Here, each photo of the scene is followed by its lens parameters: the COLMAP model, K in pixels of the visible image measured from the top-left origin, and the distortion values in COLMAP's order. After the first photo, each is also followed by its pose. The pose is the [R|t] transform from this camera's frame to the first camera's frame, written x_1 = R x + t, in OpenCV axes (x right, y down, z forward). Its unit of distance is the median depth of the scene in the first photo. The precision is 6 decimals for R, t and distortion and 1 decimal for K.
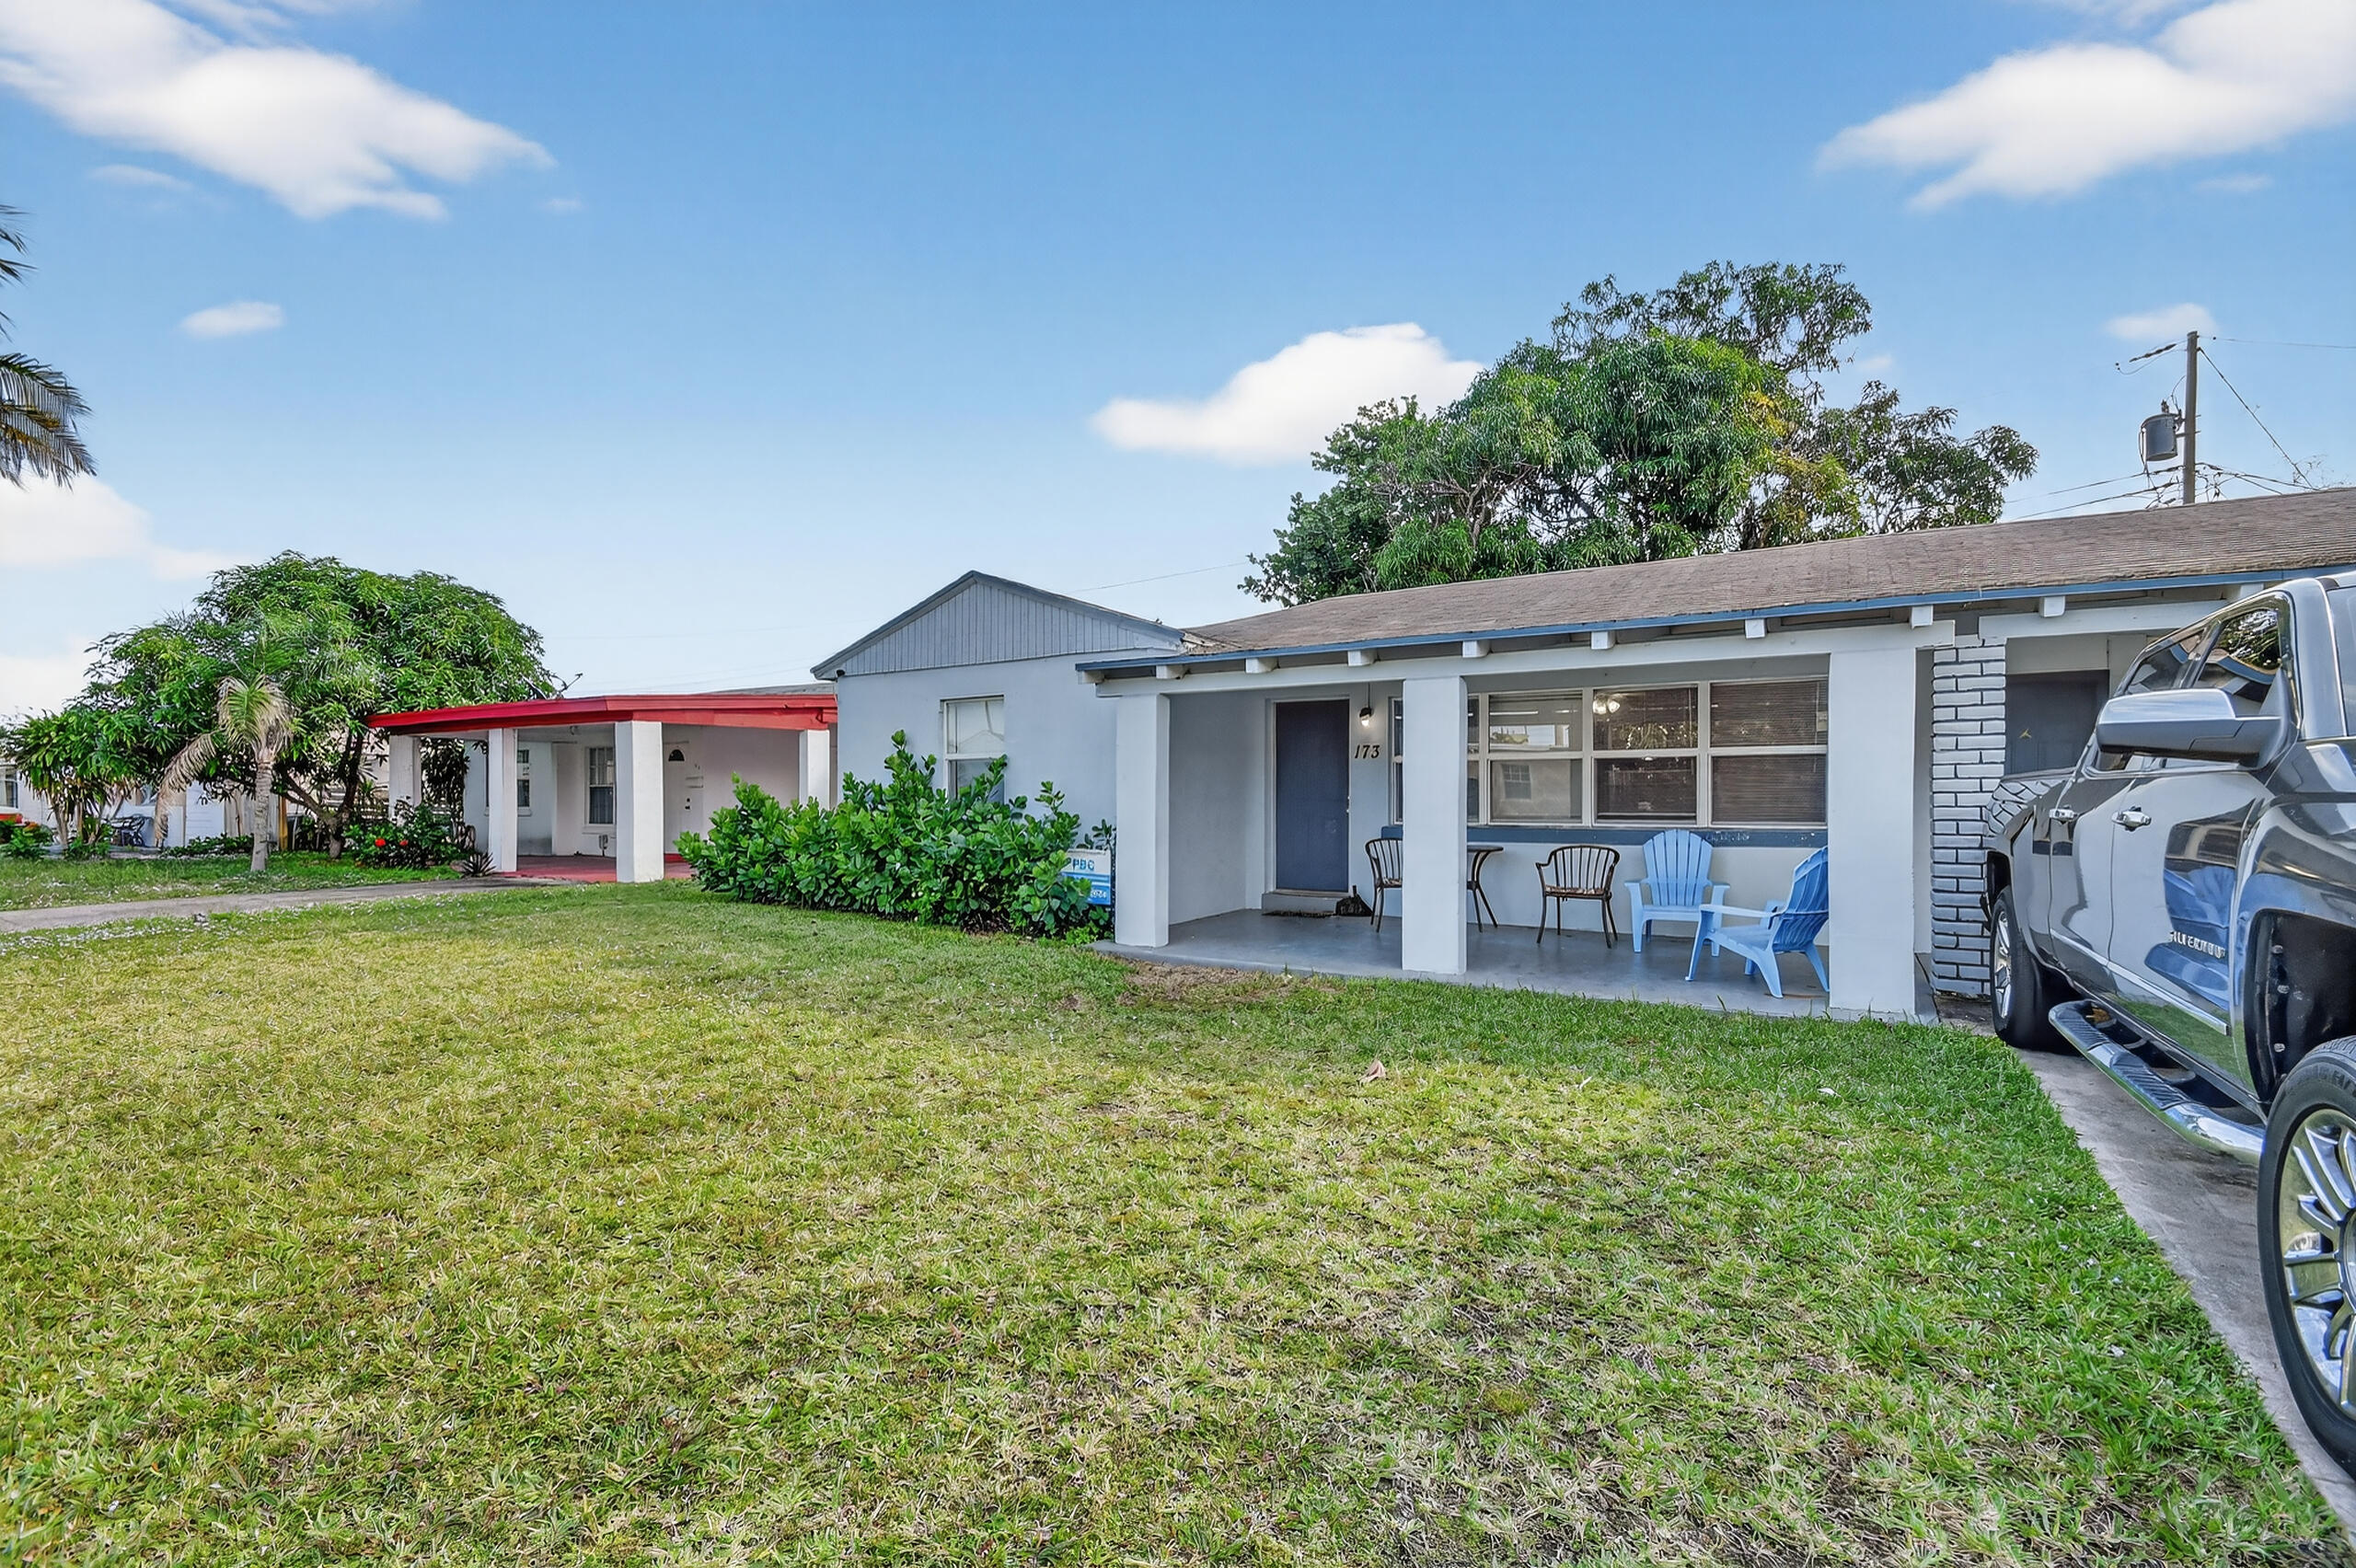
lens RADIAL K [[1047.4, 0, 1183.0], [0, 1047.4, 805.1], [0, 0, 1]] dist [0.014822, -0.016259]
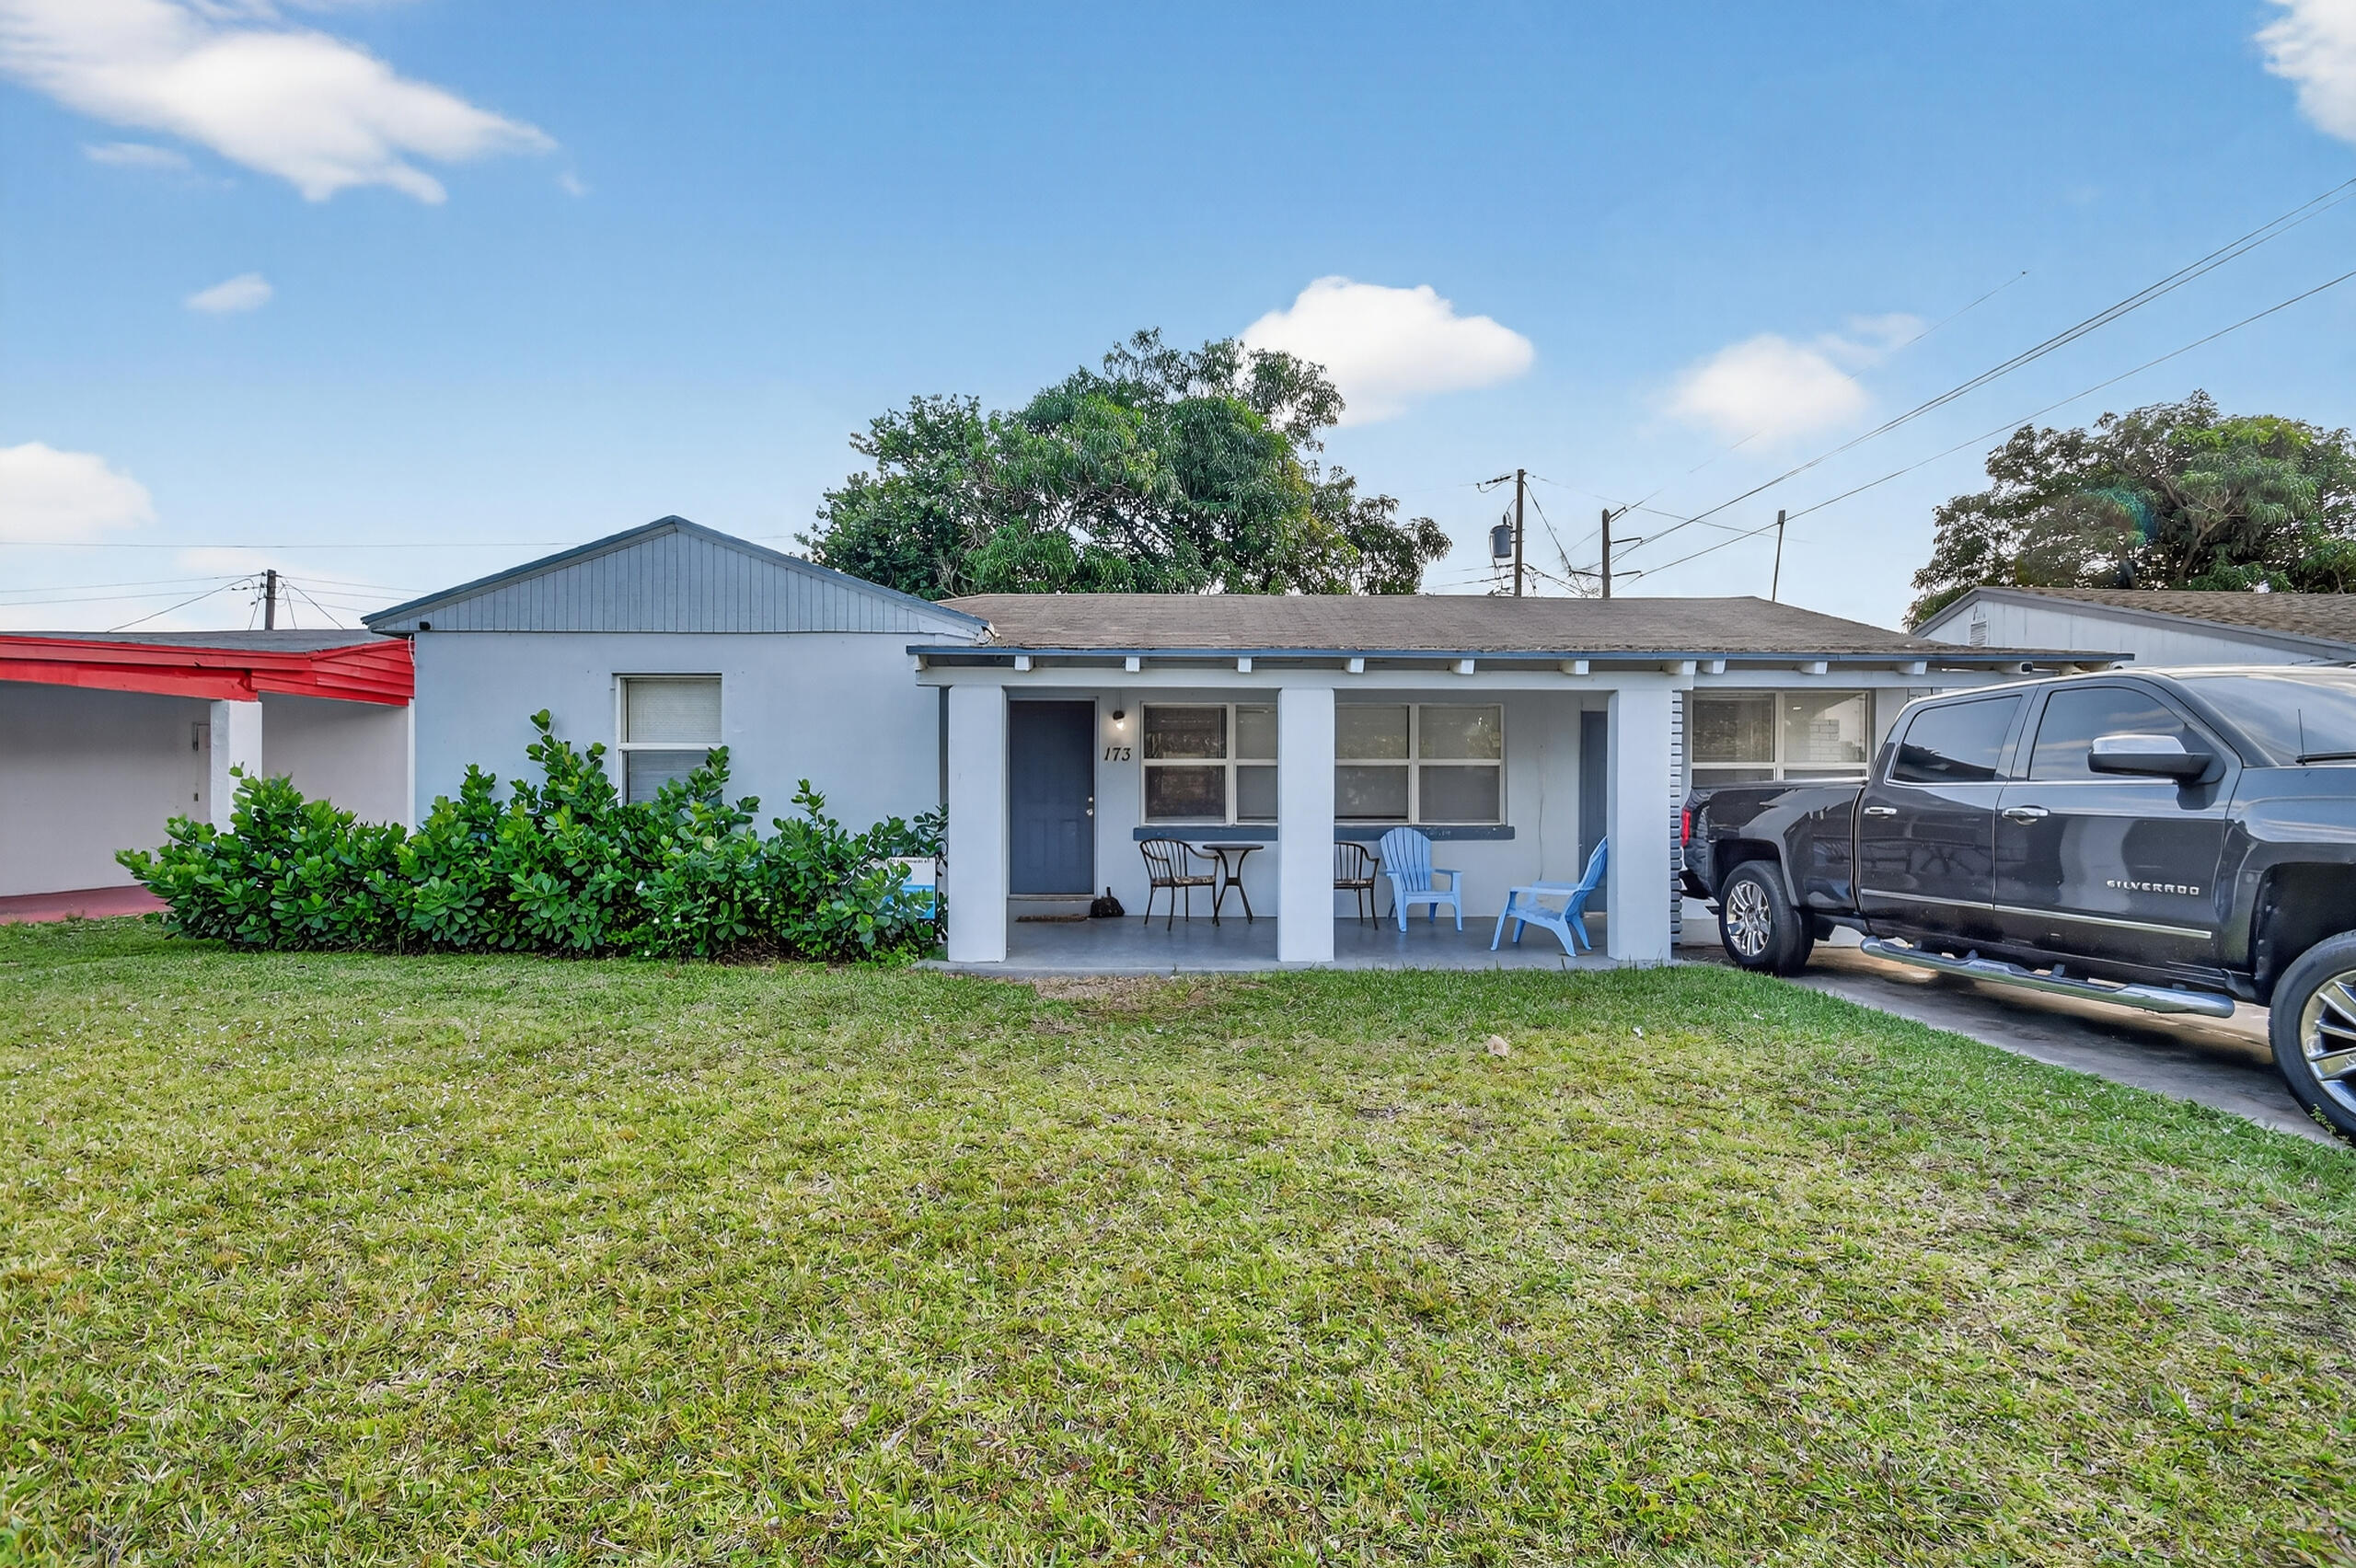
lens RADIAL K [[1047.4, 0, 1183.0], [0, 1047.4, 805.1], [0, 0, 1]] dist [0.014822, -0.016259]
pose [[0.838957, 0.000129, 0.544198, -0.309449], [0.001671, 0.999995, -0.002814, 0.001089], [-0.544195, 0.003271, 0.838952, 0.111749]]
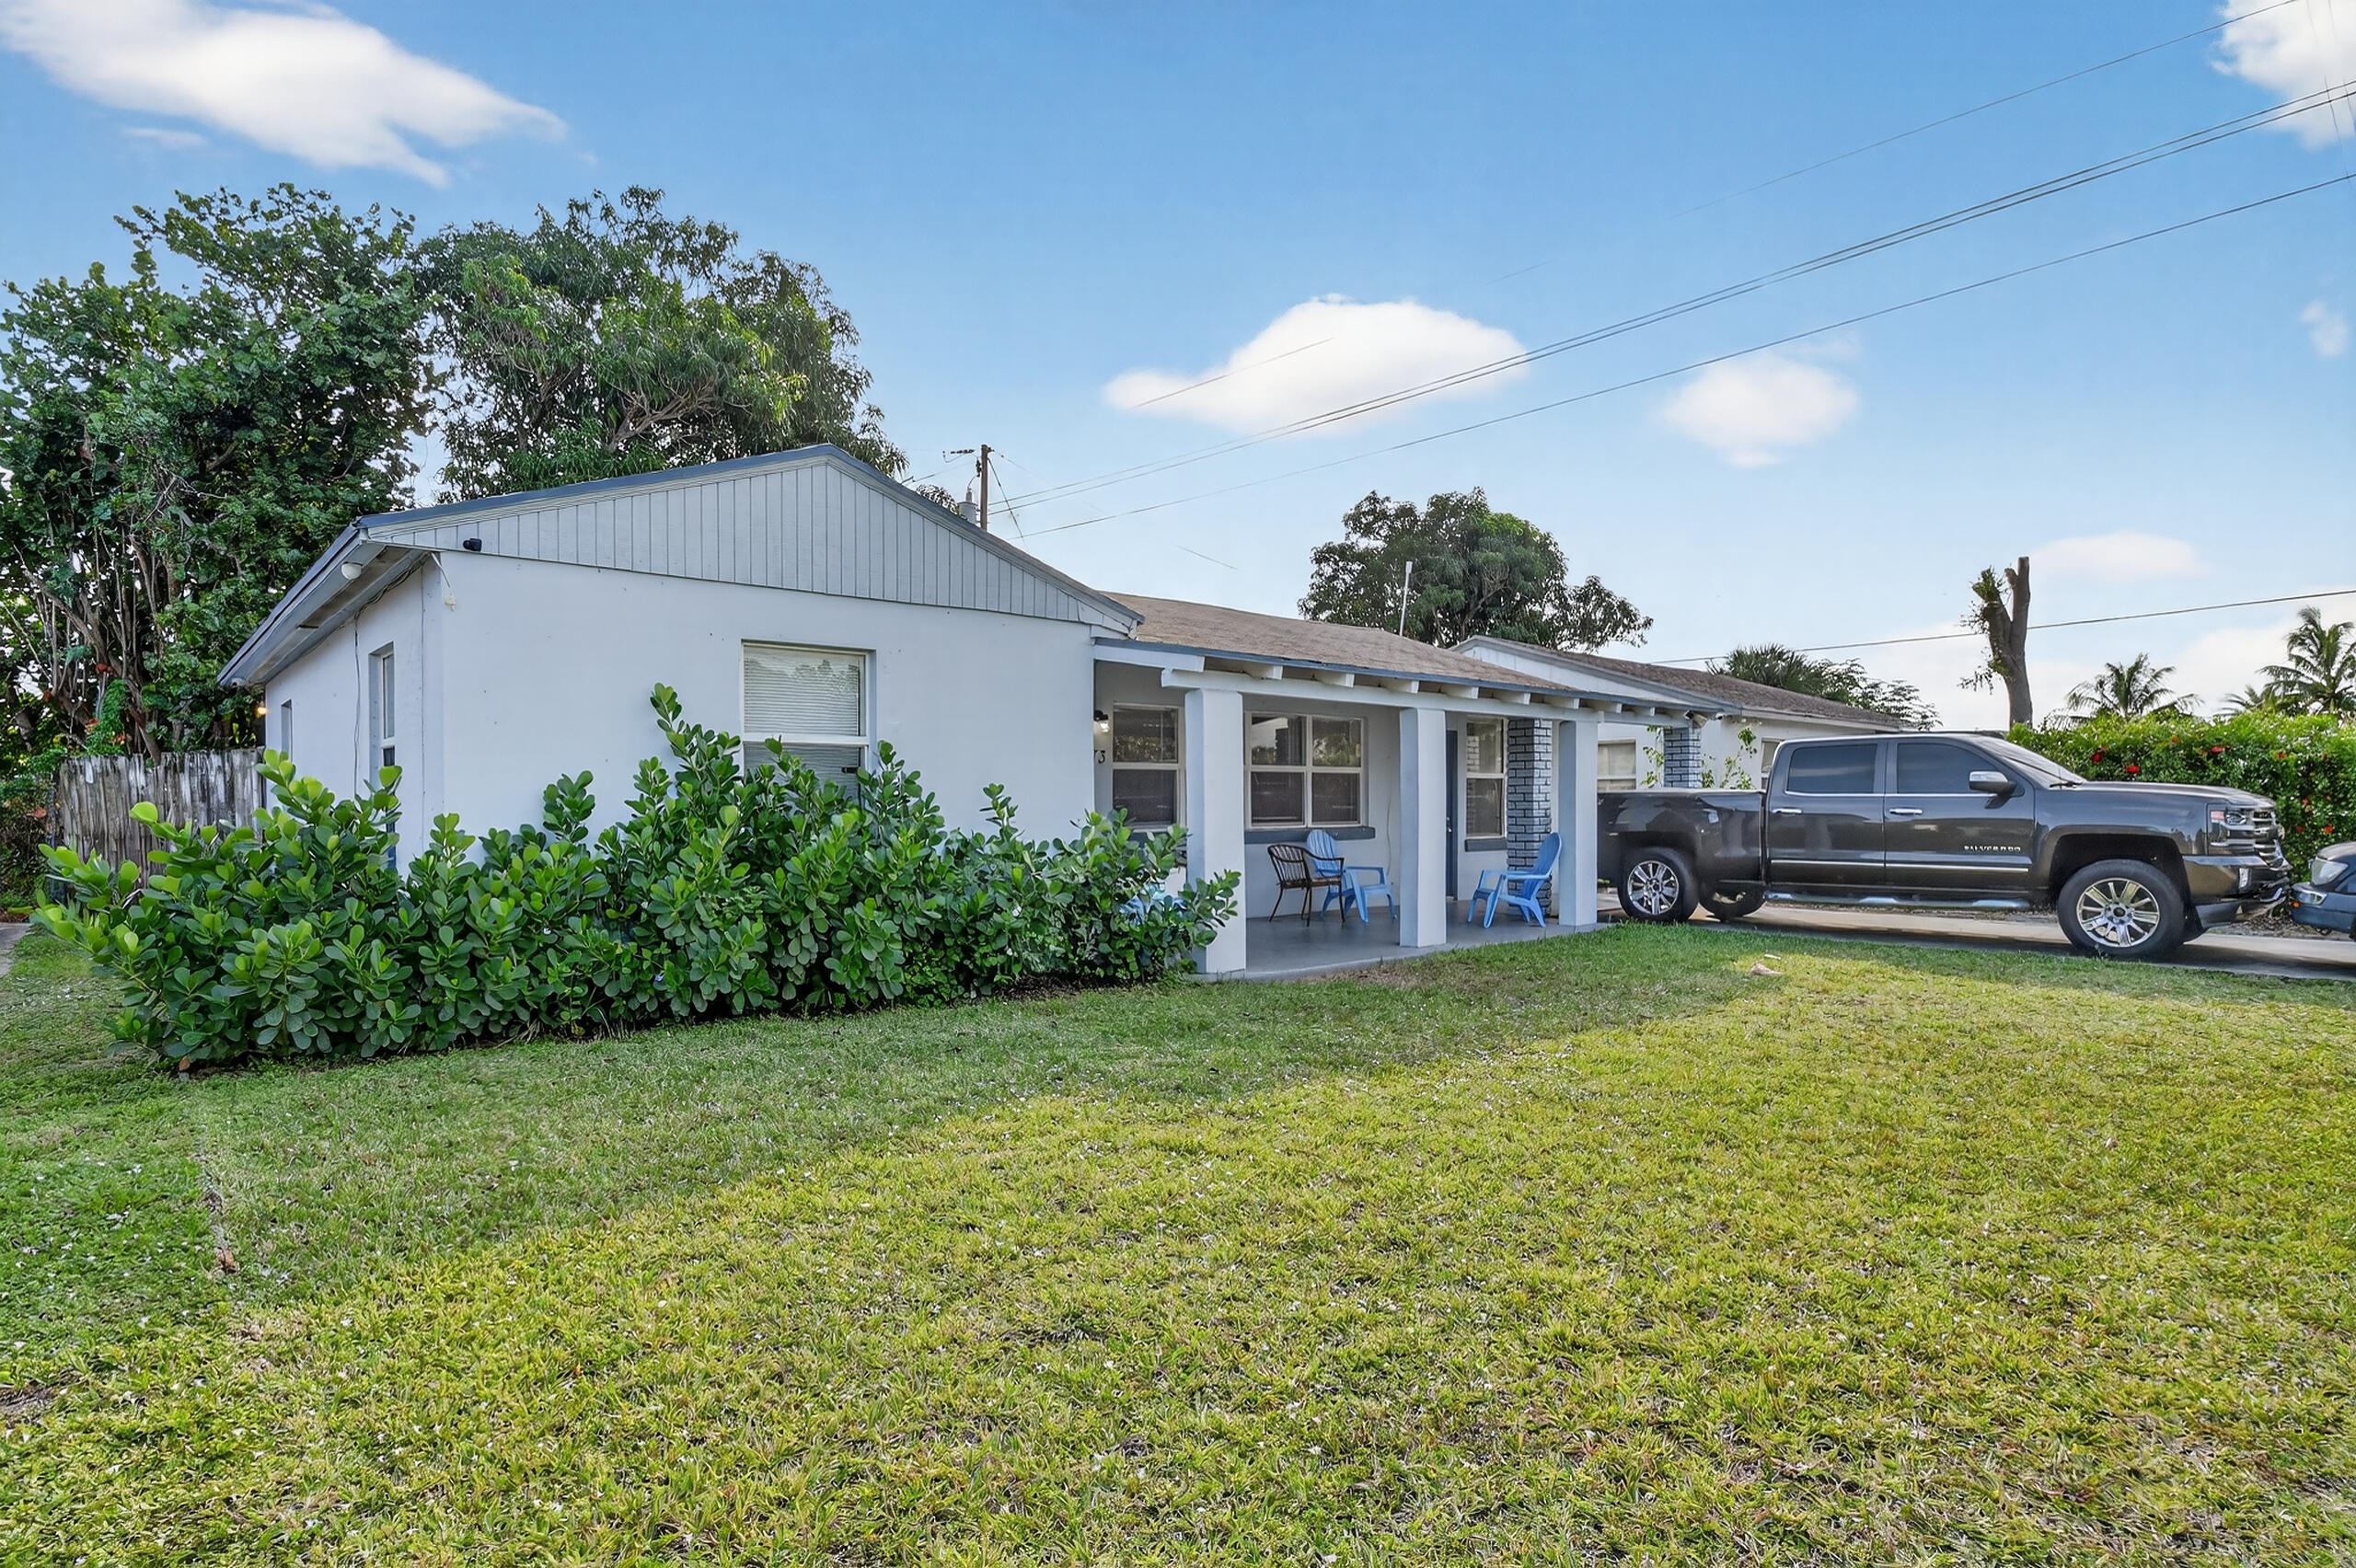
lens RADIAL K [[1291.7, 0, 1148.2], [0, 1291.7, 785.9], [0, 0, 1]] dist [0.015496, -0.000054]
pose [[0.276636, 0.011534, 0.960905, -0.913016], [0.002801, 0.999914, -0.012808, -0.007190], [-0.960971, 0.006234, 0.276580, 0.611559]]
